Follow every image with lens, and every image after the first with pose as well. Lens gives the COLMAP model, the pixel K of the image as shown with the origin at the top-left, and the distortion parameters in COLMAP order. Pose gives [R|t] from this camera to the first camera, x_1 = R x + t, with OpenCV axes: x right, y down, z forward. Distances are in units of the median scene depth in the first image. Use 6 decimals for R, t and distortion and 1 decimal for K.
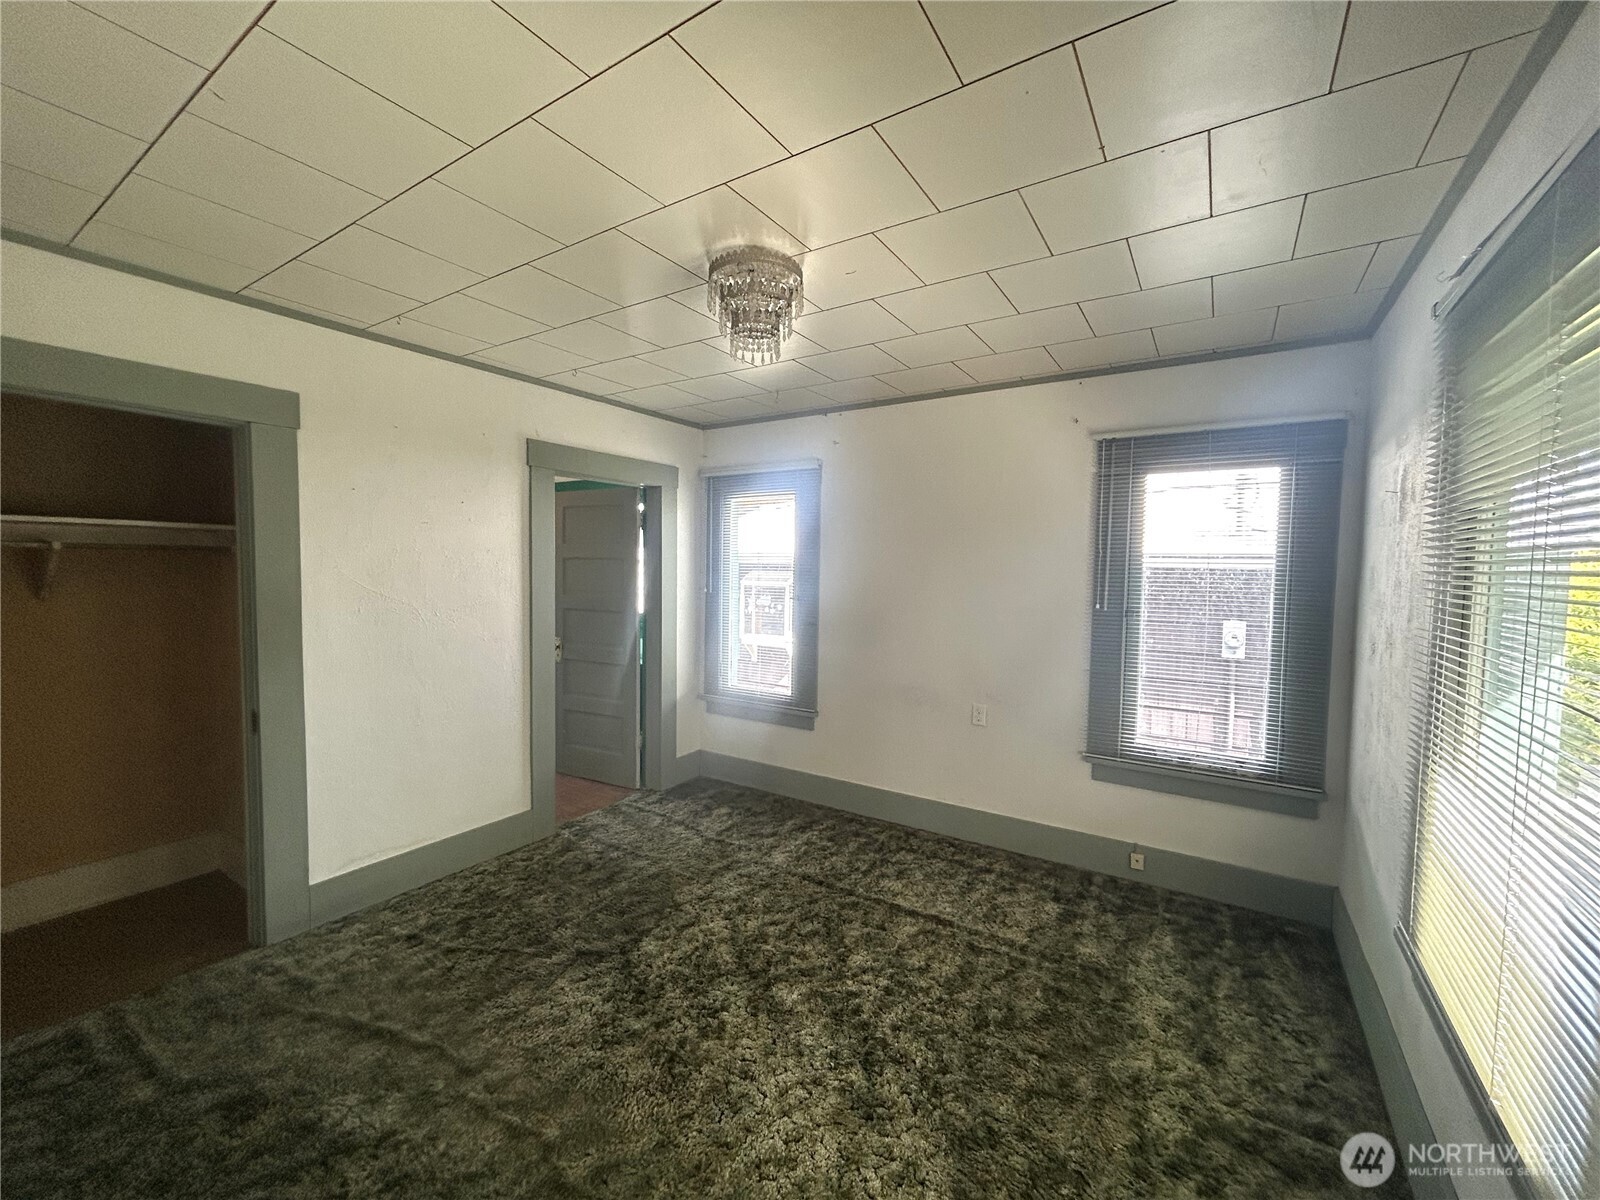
lens RADIAL K [[656.3, 0, 800.1], [0, 656.3, 597.7], [0, 0, 1]] dist [-0.002449, 0.000483]
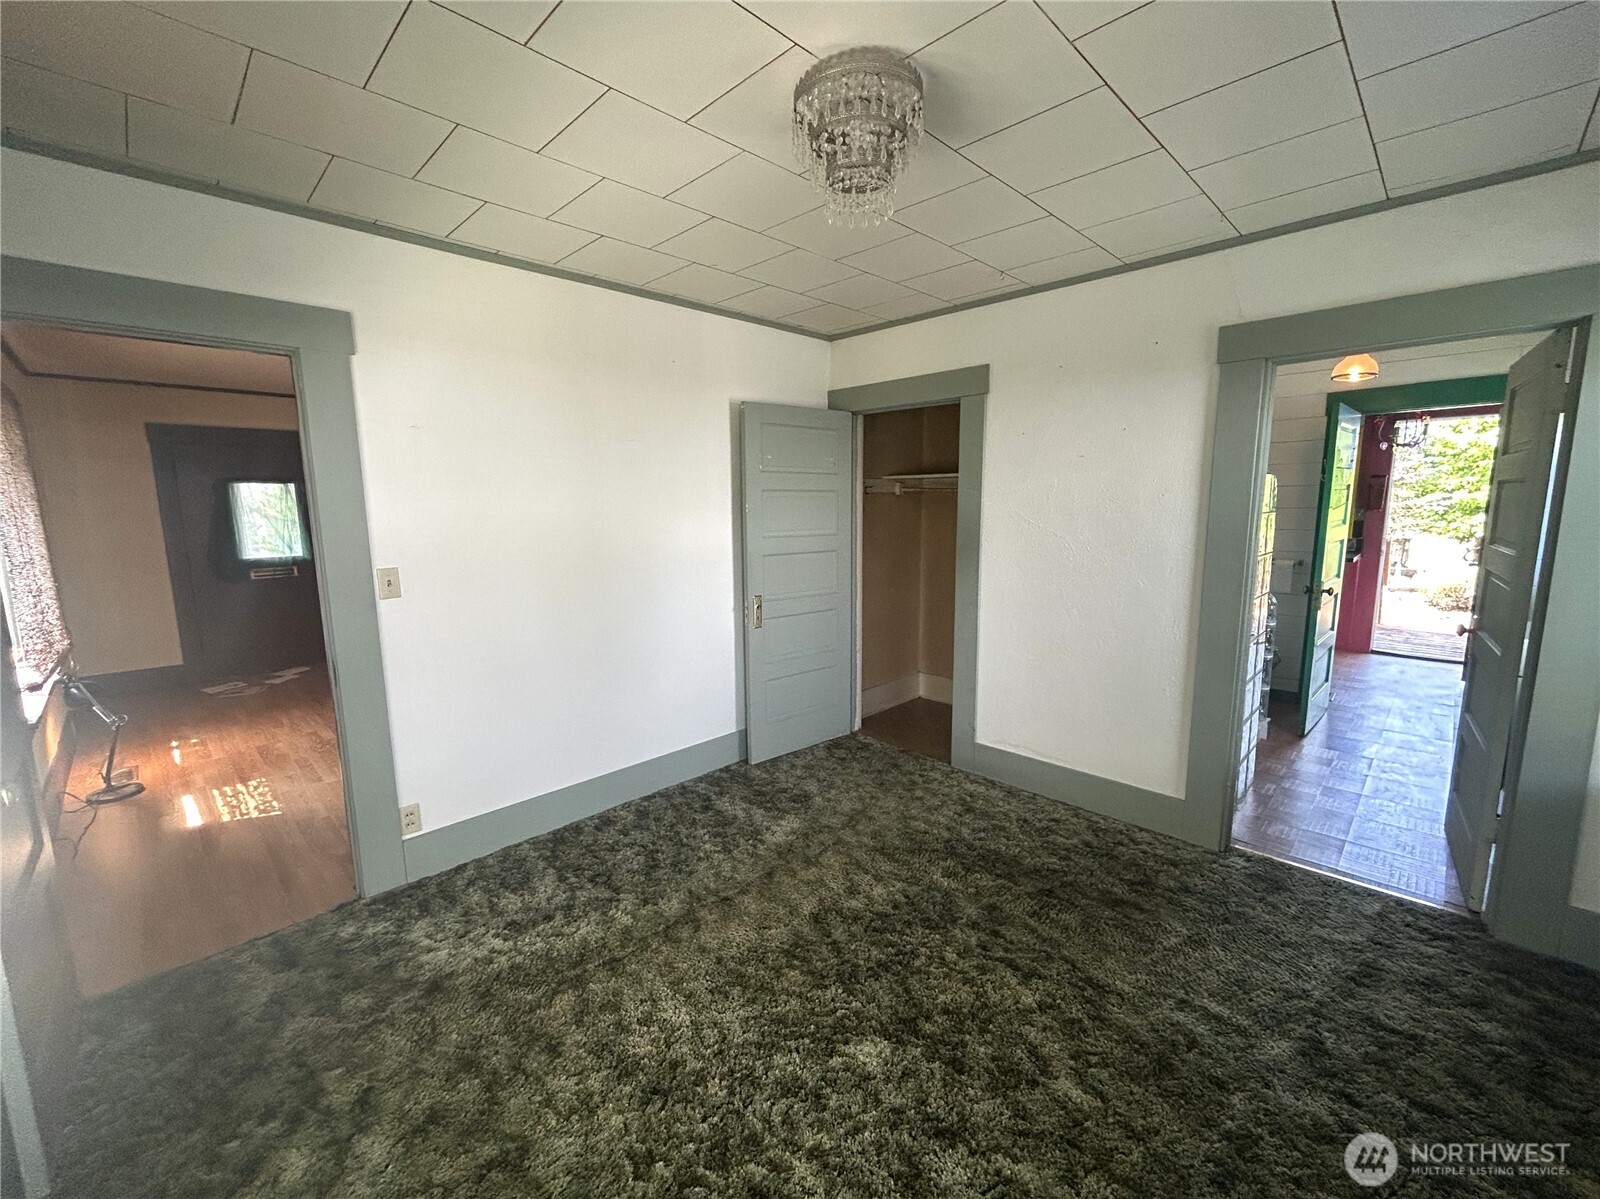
lens RADIAL K [[656.3, 0, 801.2], [0, 656.3, 602.2], [0, 0, 1]] dist [-0.002449, 0.000483]
pose [[-0.204009, 0.146449, -0.967953, 0.584199], [-0.039408, 0.986717, 0.157594, -0.041391], [0.978175, 0.070296, -0.195528, 0.894215]]
